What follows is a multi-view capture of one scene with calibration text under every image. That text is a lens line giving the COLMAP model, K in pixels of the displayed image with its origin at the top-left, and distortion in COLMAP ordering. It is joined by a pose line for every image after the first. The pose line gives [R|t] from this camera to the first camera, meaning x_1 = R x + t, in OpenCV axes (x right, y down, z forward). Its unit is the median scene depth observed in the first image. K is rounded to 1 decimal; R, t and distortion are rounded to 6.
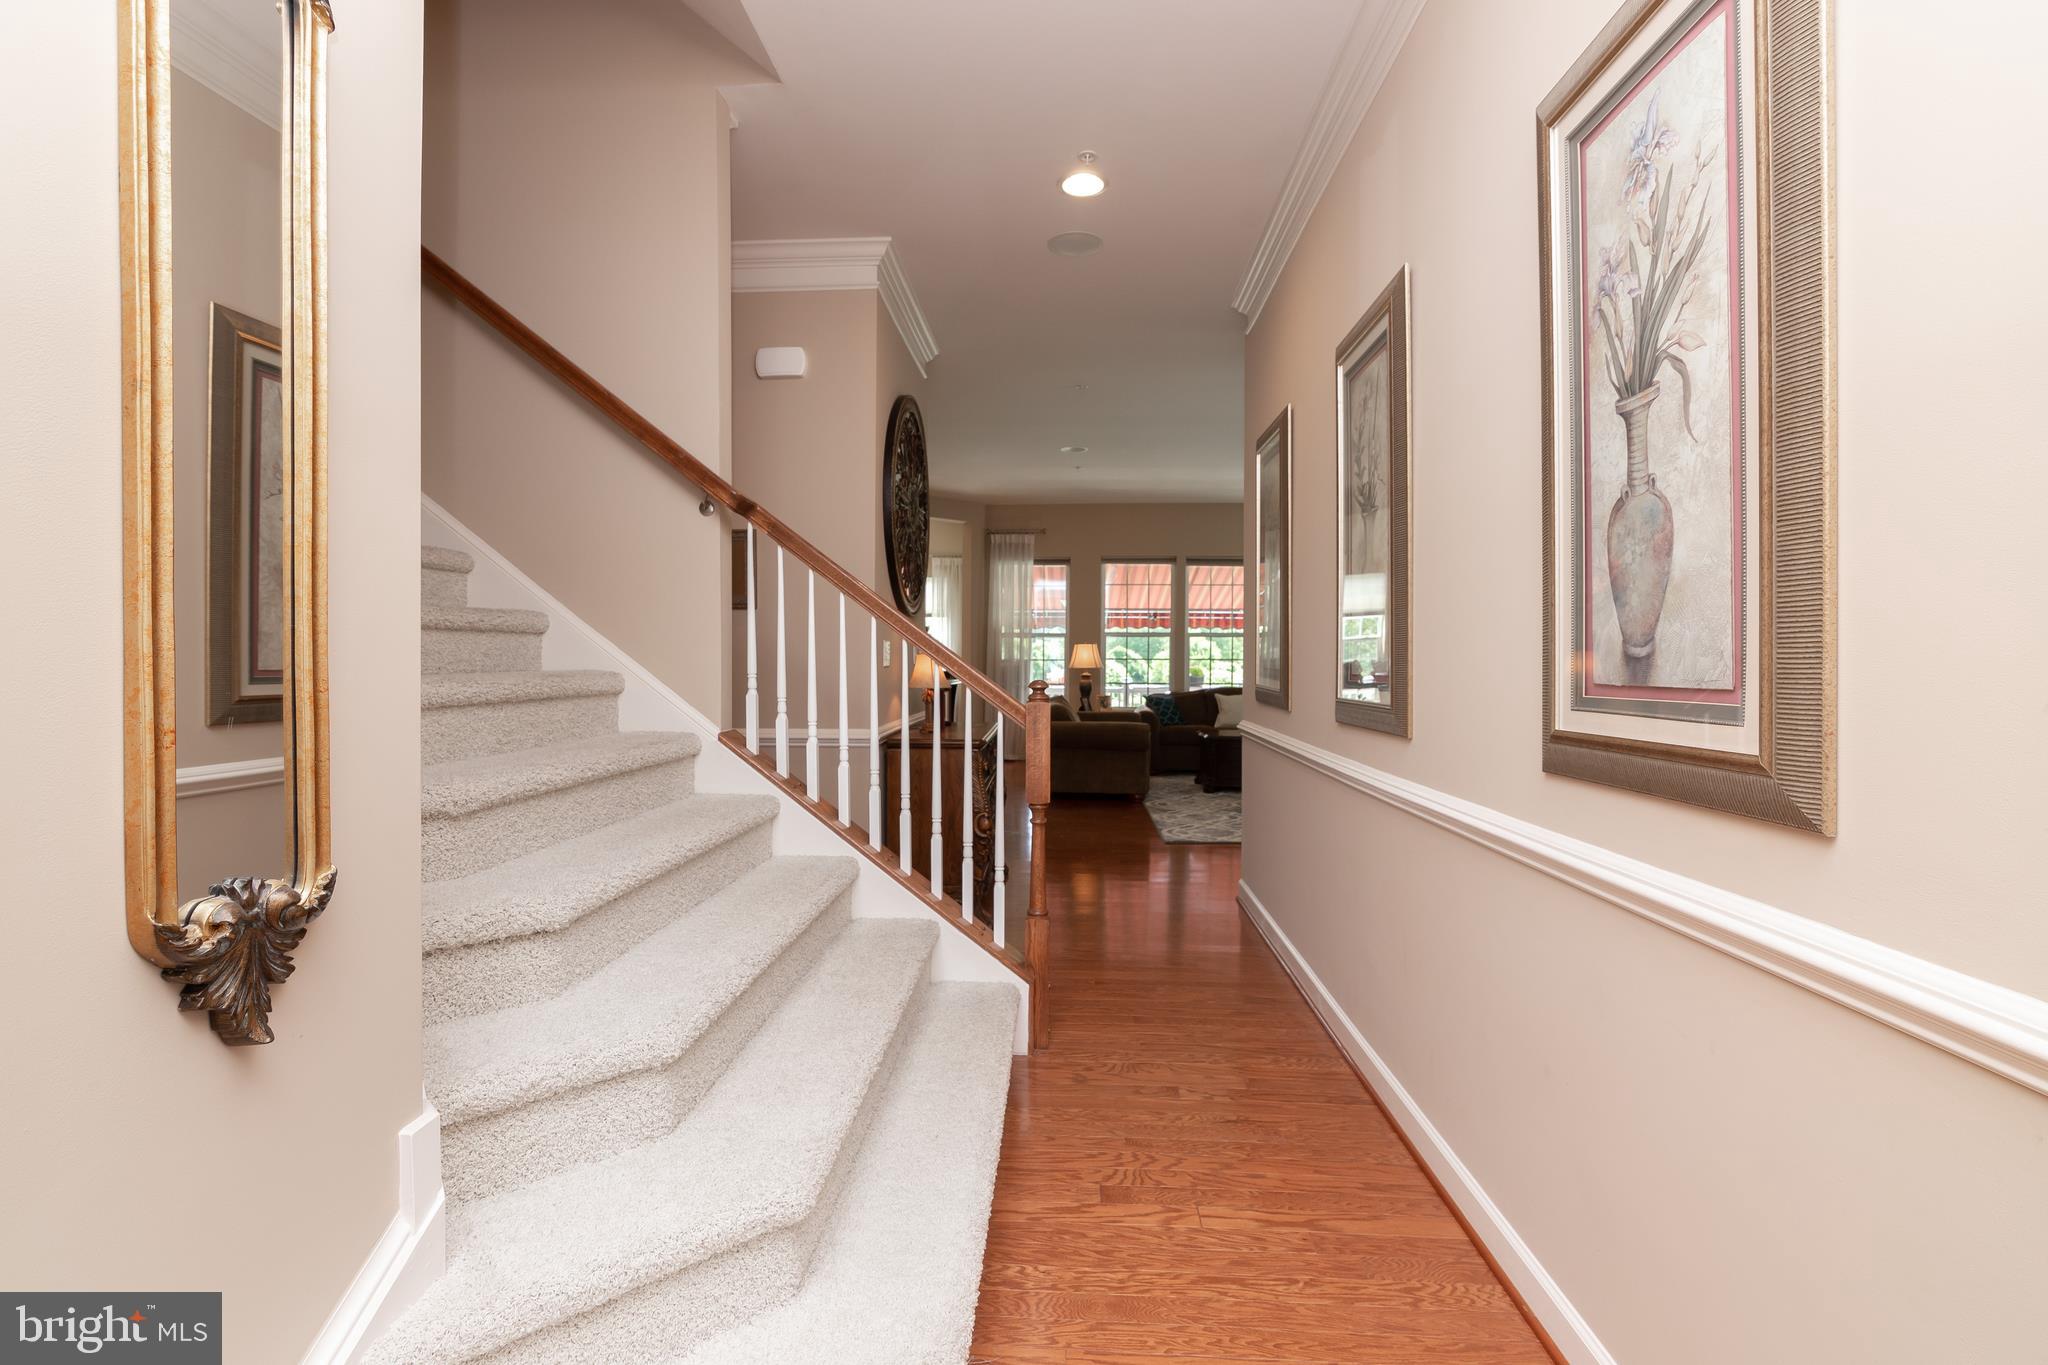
lens RADIAL K [[971.3, 0, 1024.3], [0, 971.3, 670.5], [0, 0, 1]] dist [0.002247, 0.000675]
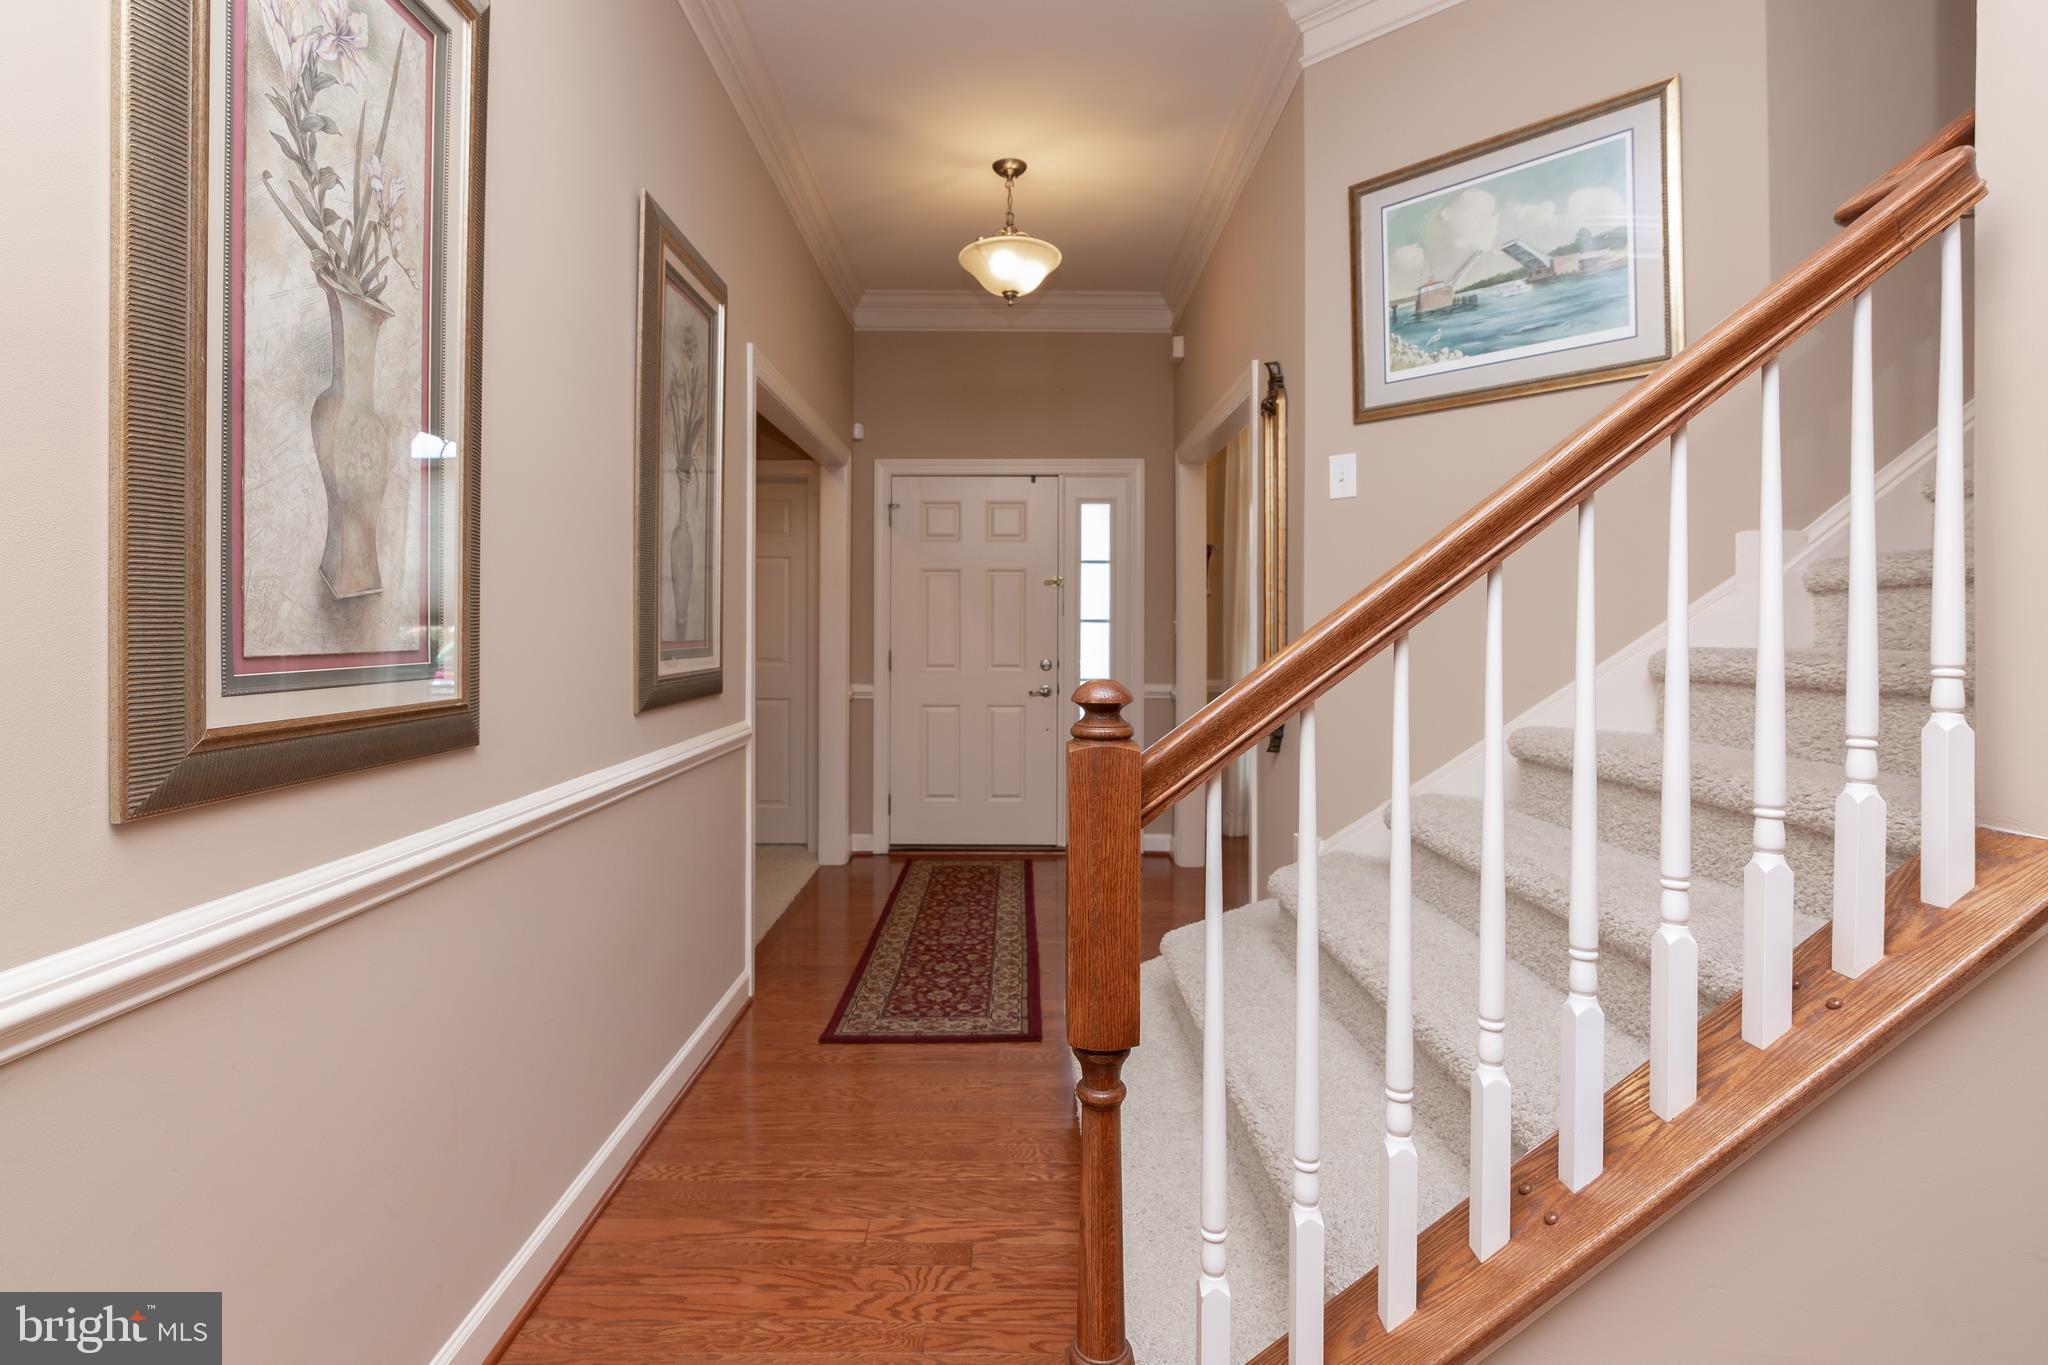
lens RADIAL K [[1004.8, 0, 1025.0], [0, 1004.8, 625.3], [0, 0, 1]] dist [-0.004242, -0.000587]
pose [[-0.998080, -0.005695, -0.061678, 0.091720], [-0.005840, 0.999981, 0.002177, -0.013047], [0.061664, 0.002533, -0.998094, 1.927447]]
